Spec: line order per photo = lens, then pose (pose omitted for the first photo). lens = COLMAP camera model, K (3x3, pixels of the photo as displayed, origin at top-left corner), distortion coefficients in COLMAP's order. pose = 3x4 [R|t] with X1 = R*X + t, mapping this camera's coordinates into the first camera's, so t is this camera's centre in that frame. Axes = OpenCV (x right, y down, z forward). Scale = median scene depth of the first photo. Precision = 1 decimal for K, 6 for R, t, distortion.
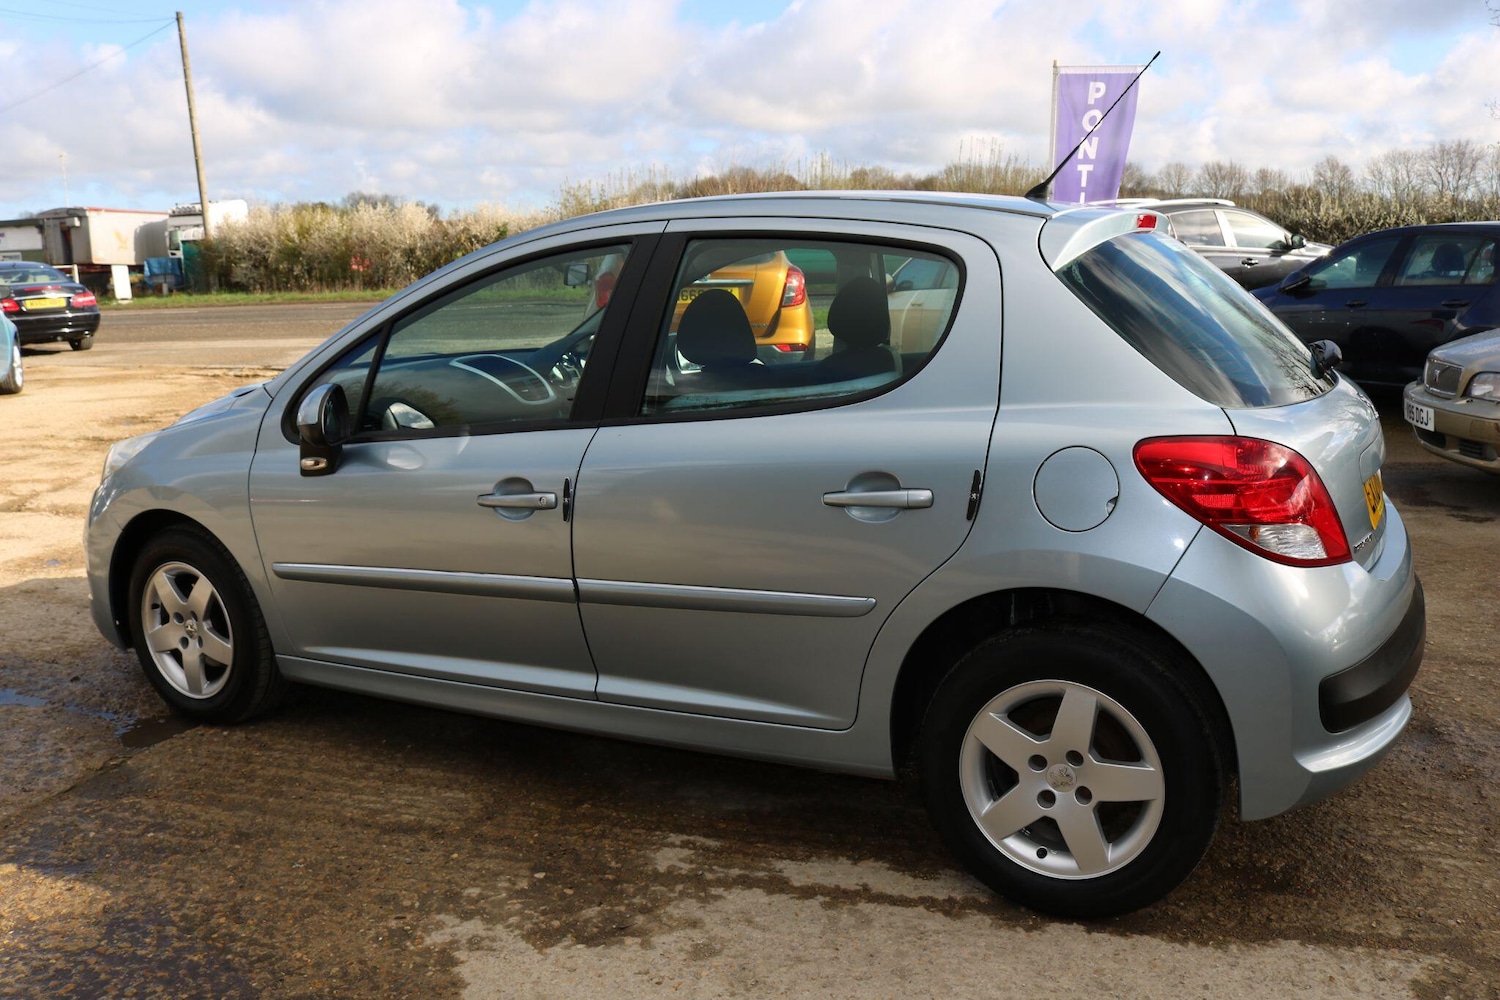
lens RADIAL K [[1275.3, 0, 742.7], [0, 1275.3, 503.4], [0, 0, 1]] dist [-0.154175, 0.129356]
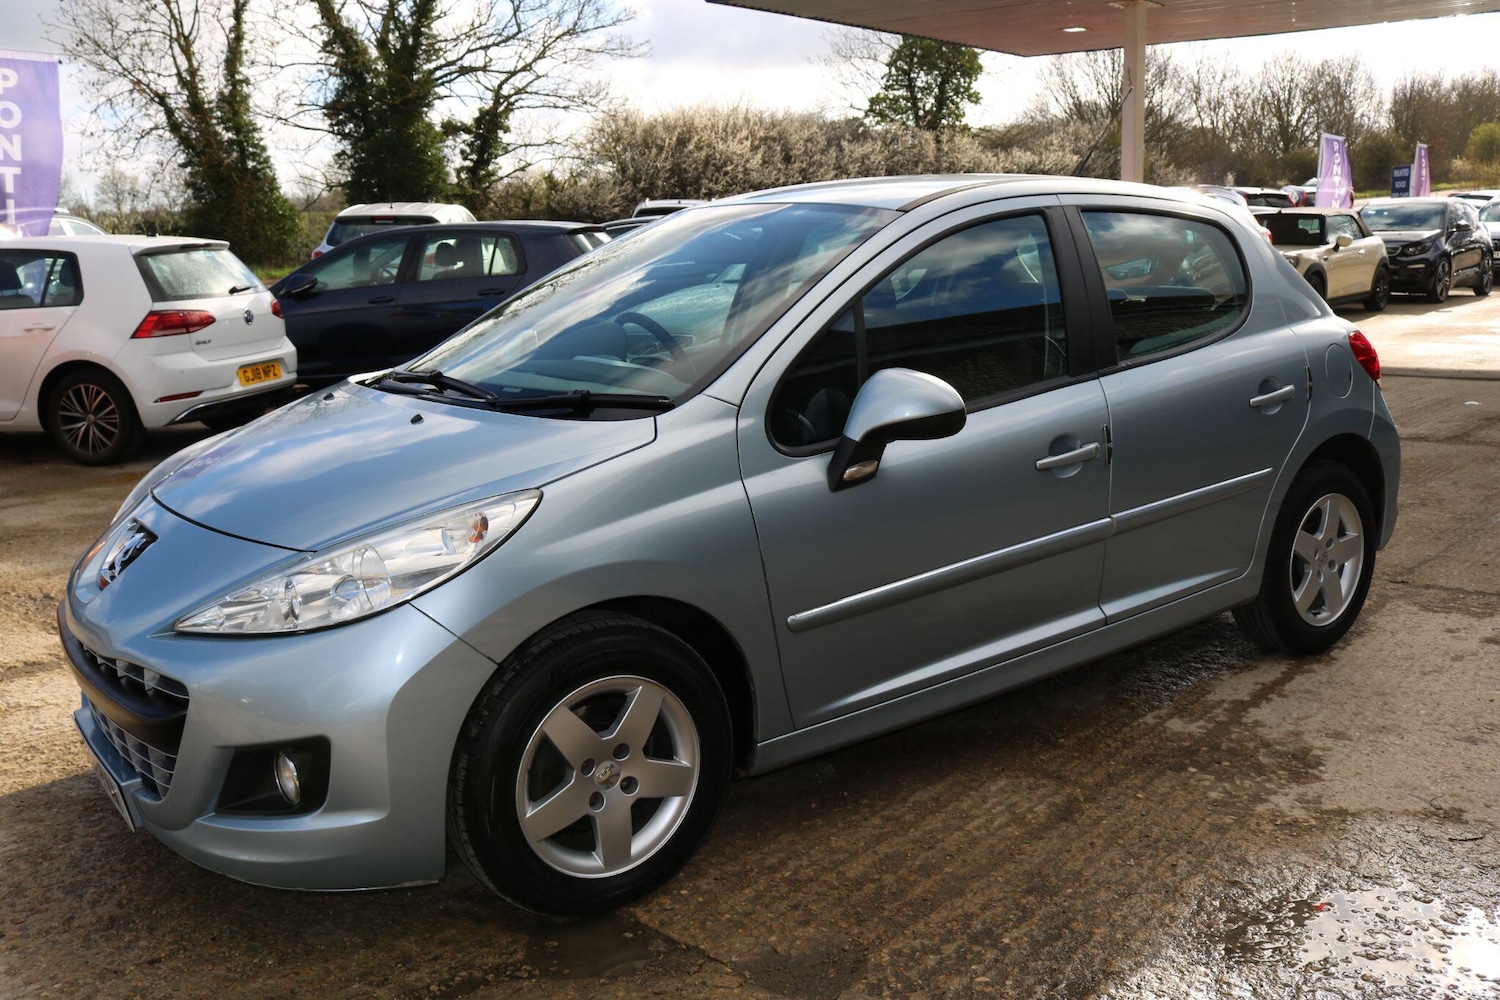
lens RADIAL K [[1331.5, 0, 746.3], [0, 1331.5, 497.4], [0, 0, 1]] dist [-0.146396, 0.125080]
pose [[0.445950, -0.162324, 0.880216, -1.359358], [0.189076, 0.978309, 0.084621, -0.120109], [-0.874859, 0.128691, 0.466969, 0.788335]]
